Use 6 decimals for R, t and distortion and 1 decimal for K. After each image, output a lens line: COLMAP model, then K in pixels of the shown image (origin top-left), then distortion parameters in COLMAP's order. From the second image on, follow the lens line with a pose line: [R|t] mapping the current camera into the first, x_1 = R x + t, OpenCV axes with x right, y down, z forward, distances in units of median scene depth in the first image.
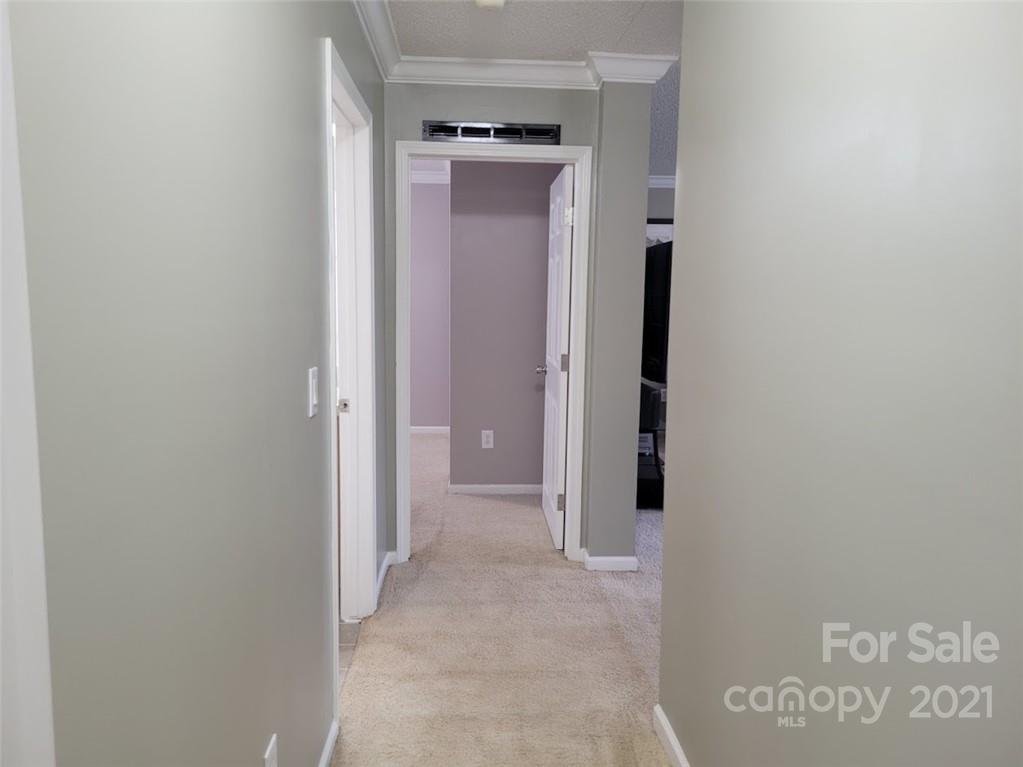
lens RADIAL K [[770.7, 0, 511.8], [0, 770.7, 383.5], [0, 0, 1]] dist [0.044582, -0.022437]
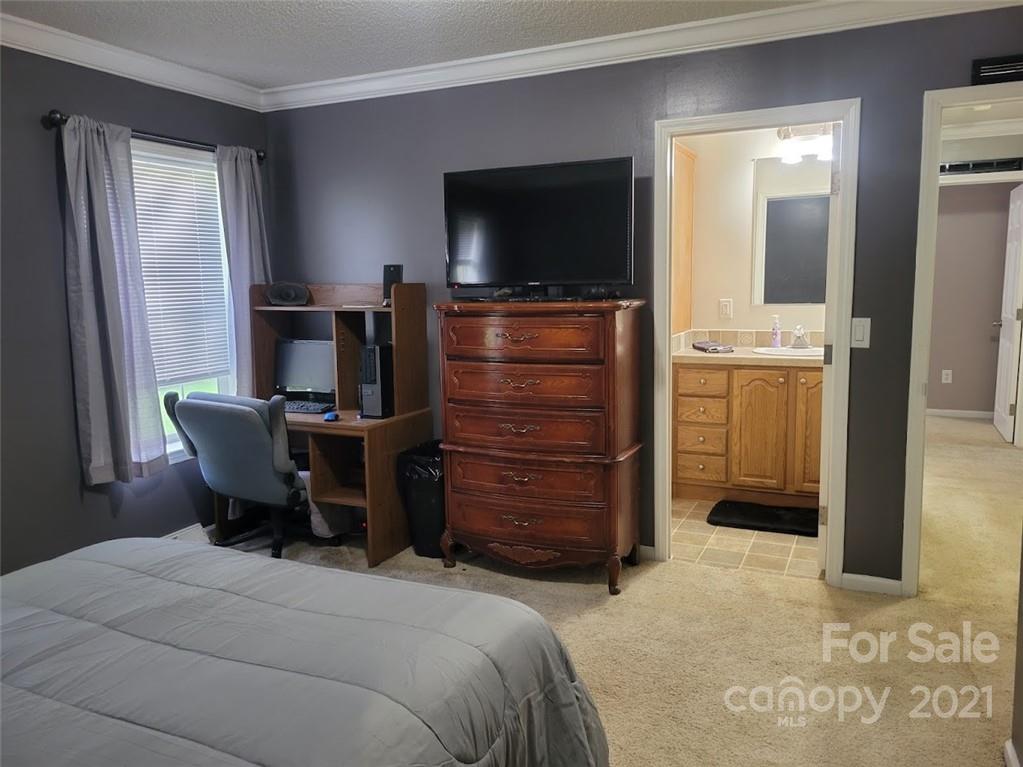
lens RADIAL K [[770.7, 0, 512.5], [0, 770.7, 380.8], [0, 0, 1]] dist [0.044582, -0.022437]
pose [[0.881689, 0.033578, -0.470635, -0.068722], [-0.028301, 0.999432, 0.018287, 0.087333], [0.470982, -0.002804, 0.882139, -0.687305]]
